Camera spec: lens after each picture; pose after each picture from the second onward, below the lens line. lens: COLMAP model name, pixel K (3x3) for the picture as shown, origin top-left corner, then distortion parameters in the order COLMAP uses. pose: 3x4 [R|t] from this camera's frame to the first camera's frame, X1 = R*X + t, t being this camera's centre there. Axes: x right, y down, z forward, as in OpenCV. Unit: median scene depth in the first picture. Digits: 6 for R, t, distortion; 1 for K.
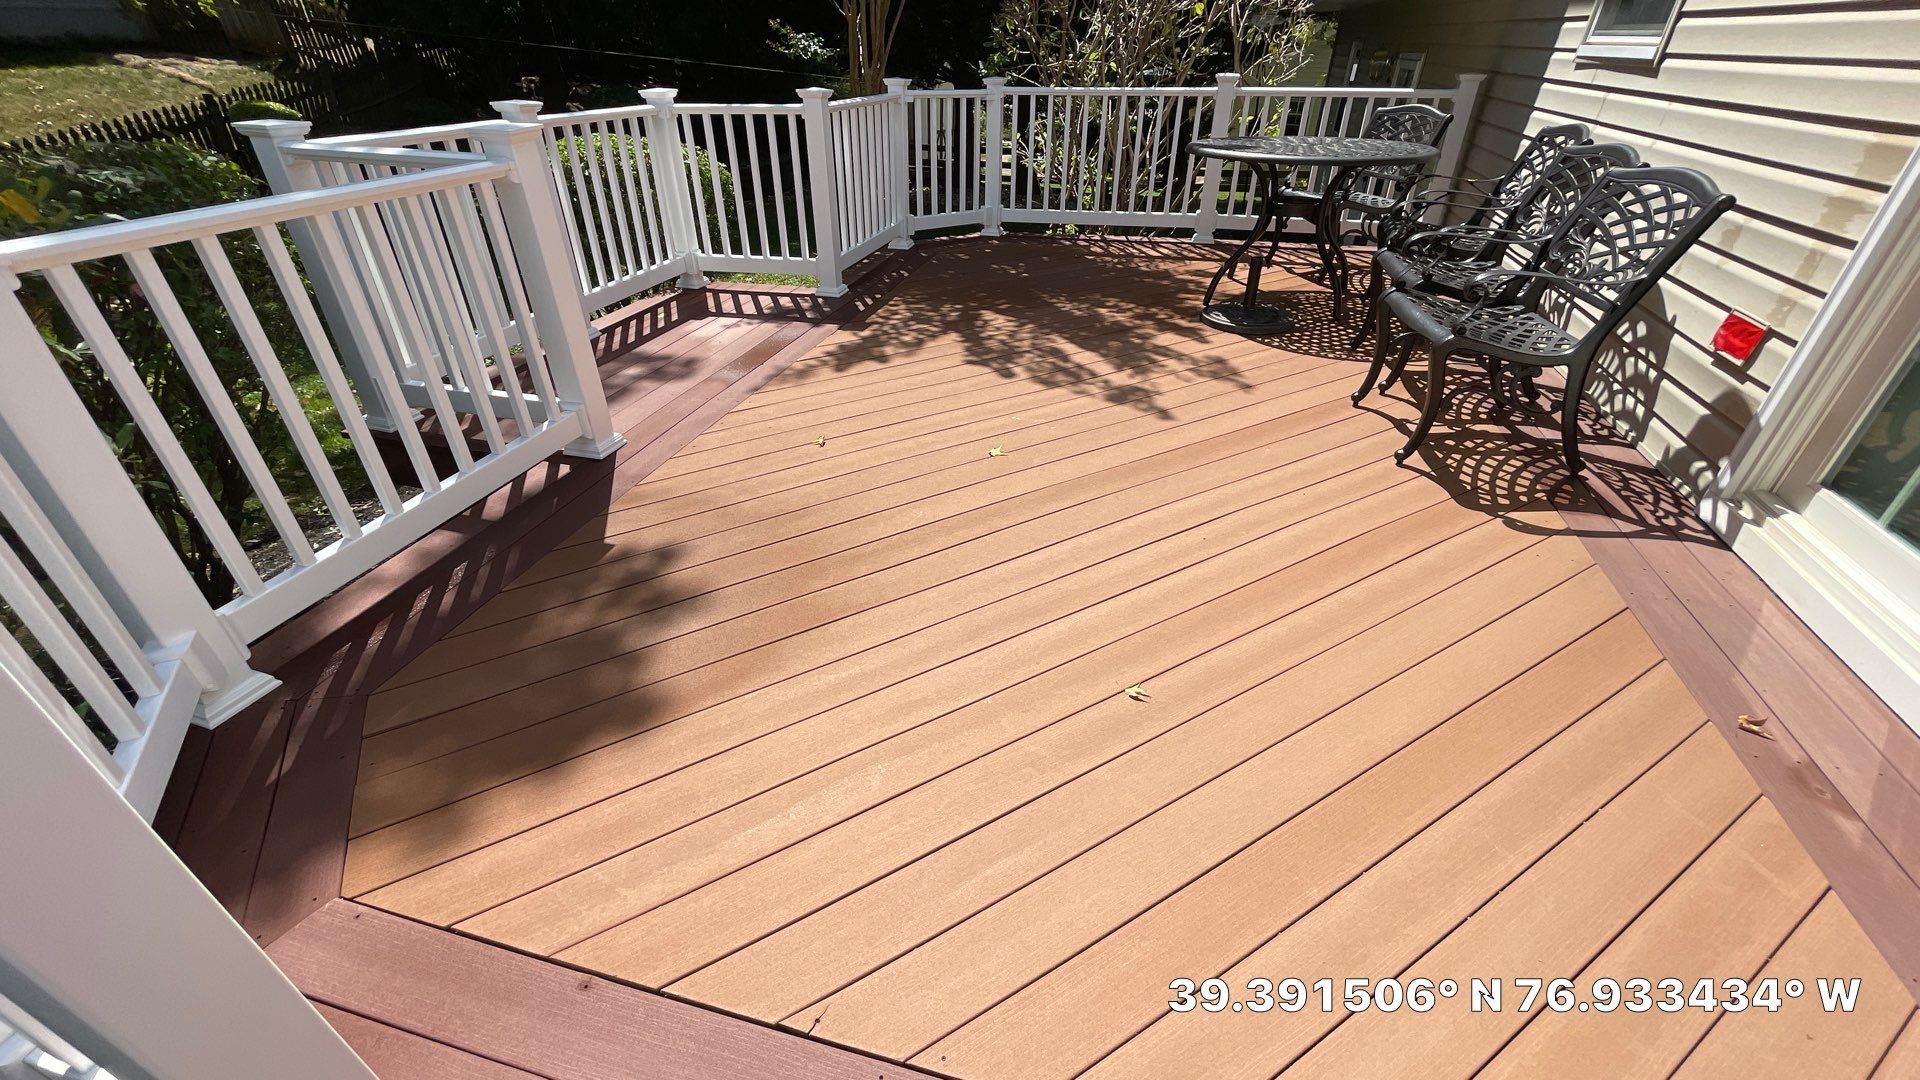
lens RADIAL K [[768.1, 0, 965.0], [0, 768.1, 526.0], [0, 0, 1]] dist [-0.002421, 0.000277]
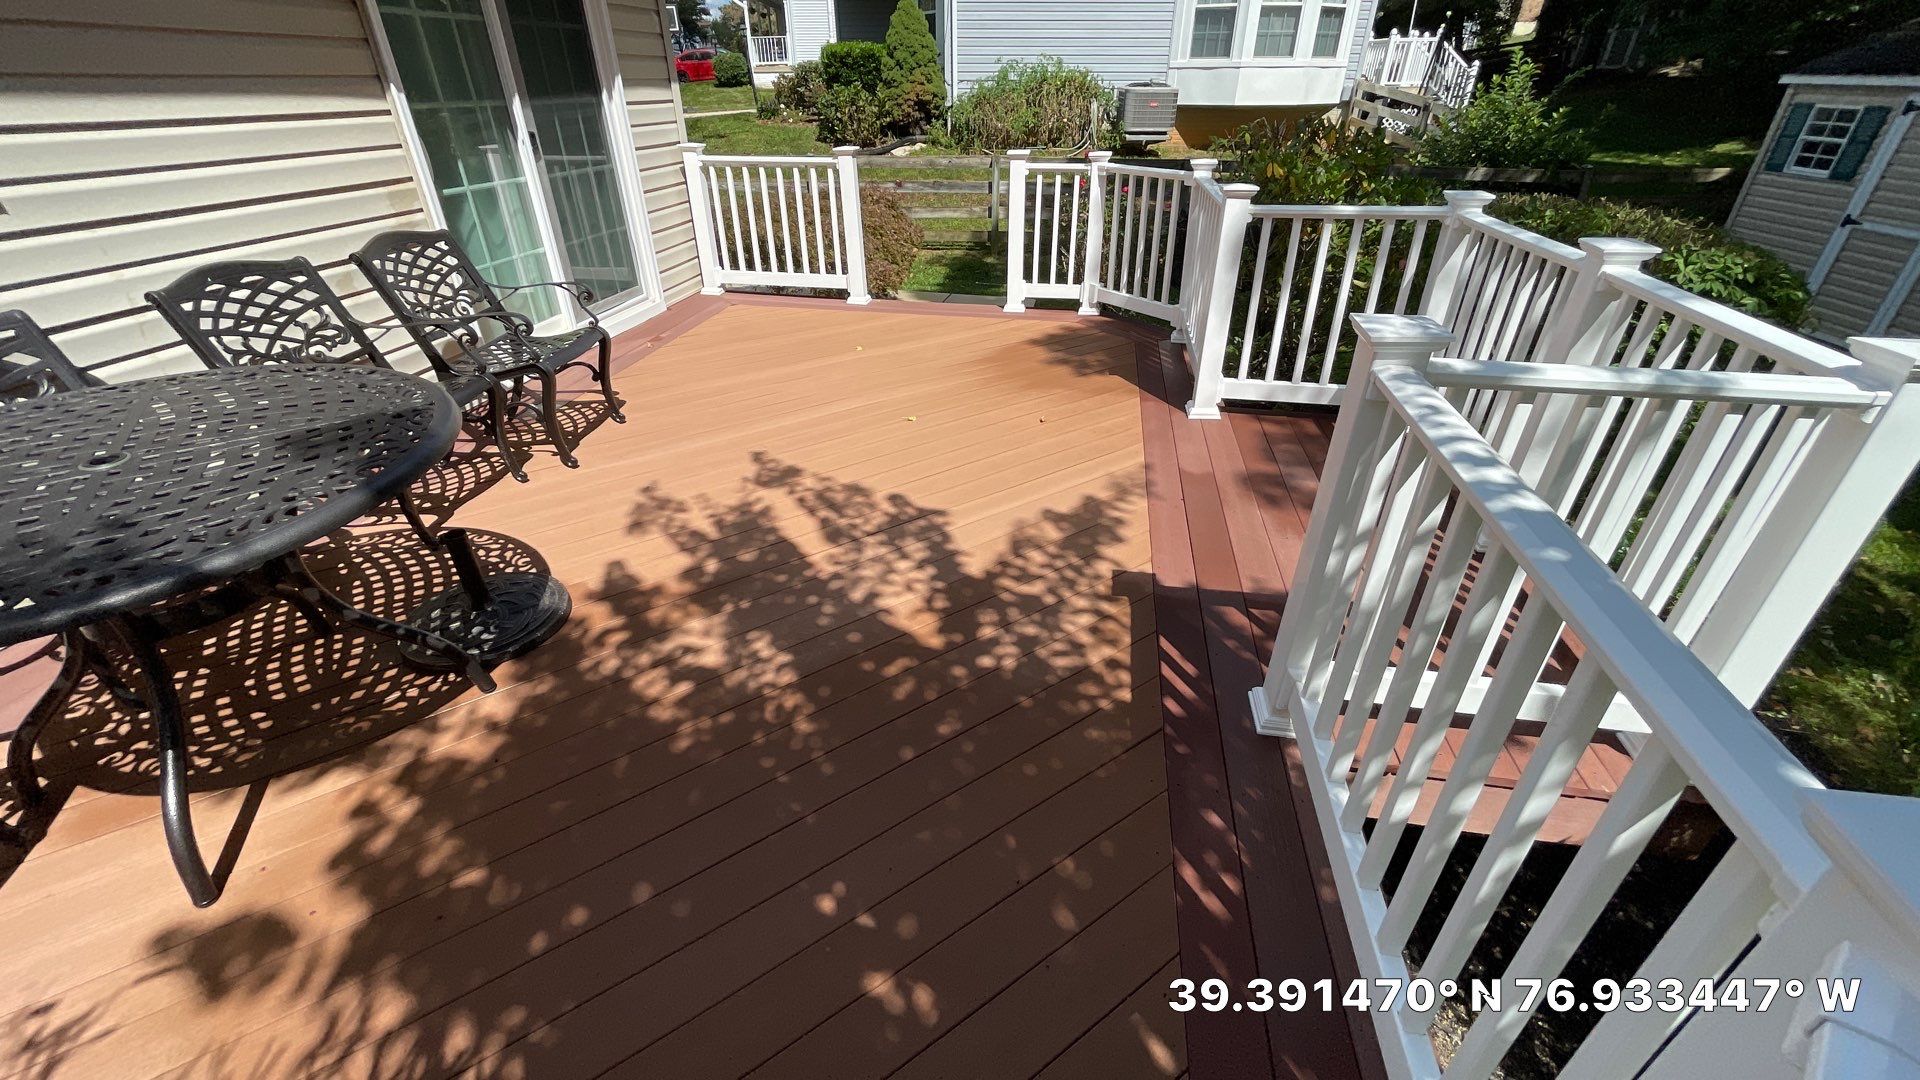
lens RADIAL K [[768.1, 0, 956.8], [0, 768.1, 539.3], [0, 0, 1]] dist [-0.002421, 0.000277]
pose [[-0.995679, 0.060499, -0.070449, 0.049703], [-0.036487, 0.442755, 0.895900, -0.928700], [0.085393, 0.894599, -0.438634, 1.366868]]
